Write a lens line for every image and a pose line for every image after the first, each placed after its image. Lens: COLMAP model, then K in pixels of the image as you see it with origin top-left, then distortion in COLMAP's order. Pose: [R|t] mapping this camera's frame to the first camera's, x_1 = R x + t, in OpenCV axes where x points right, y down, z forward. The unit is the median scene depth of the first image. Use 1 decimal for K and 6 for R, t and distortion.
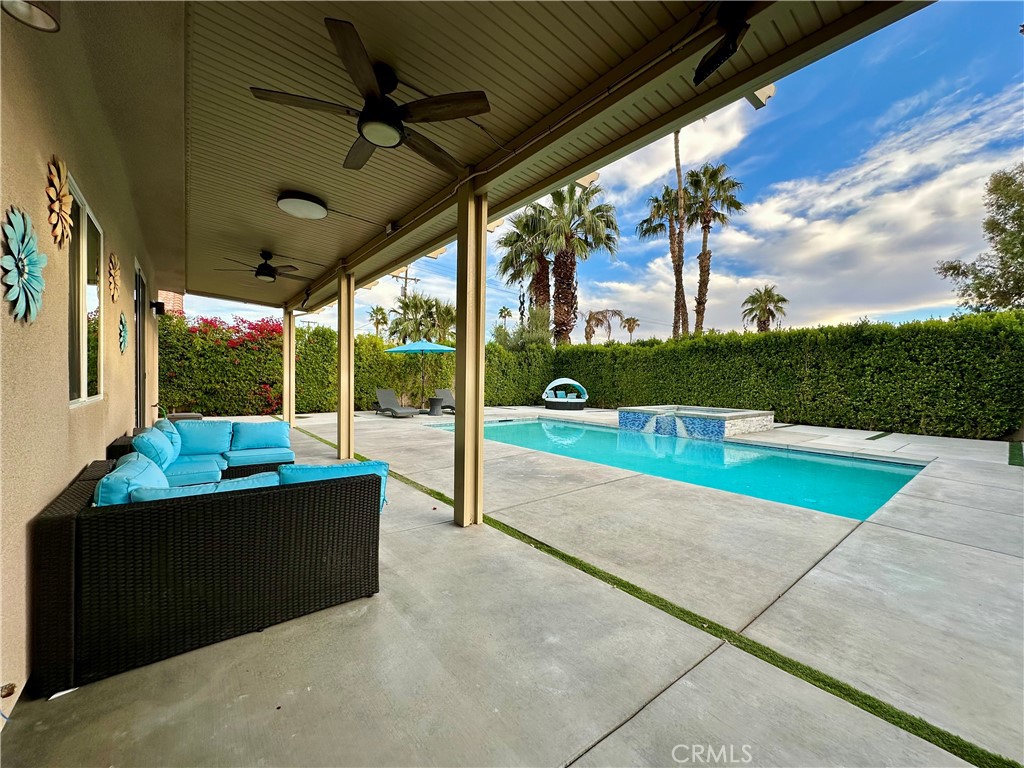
lens RADIAL K [[409.1, 0, 512.7], [0, 409.1, 382.1], [0, 0, 1]] dist [-0.003782, -0.000418]
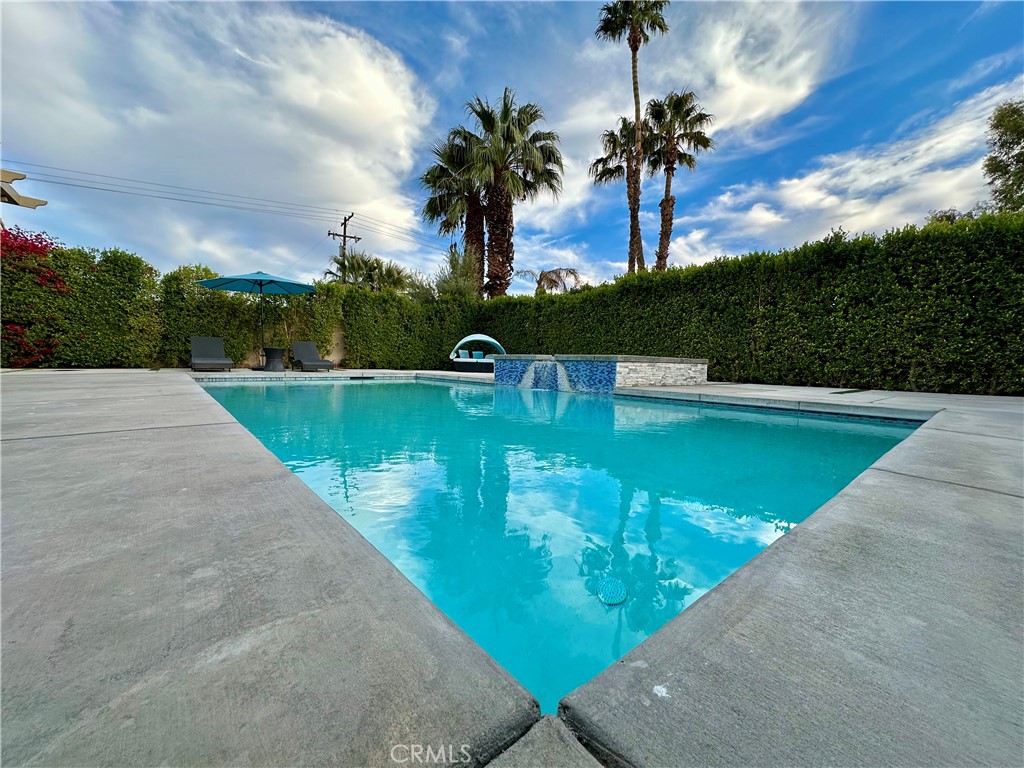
lens RADIAL K [[409.1, 0, 511.2], [0, 409.1, 382.3], [0, 0, 1]] dist [-0.003782, -0.000418]
pose [[0.999708, 0.003015, 0.023973, 0.217840], [-0.004062, 0.999034, 0.043756, 0.063580], [-0.023818, -0.043841, 0.998755, 0.229816]]
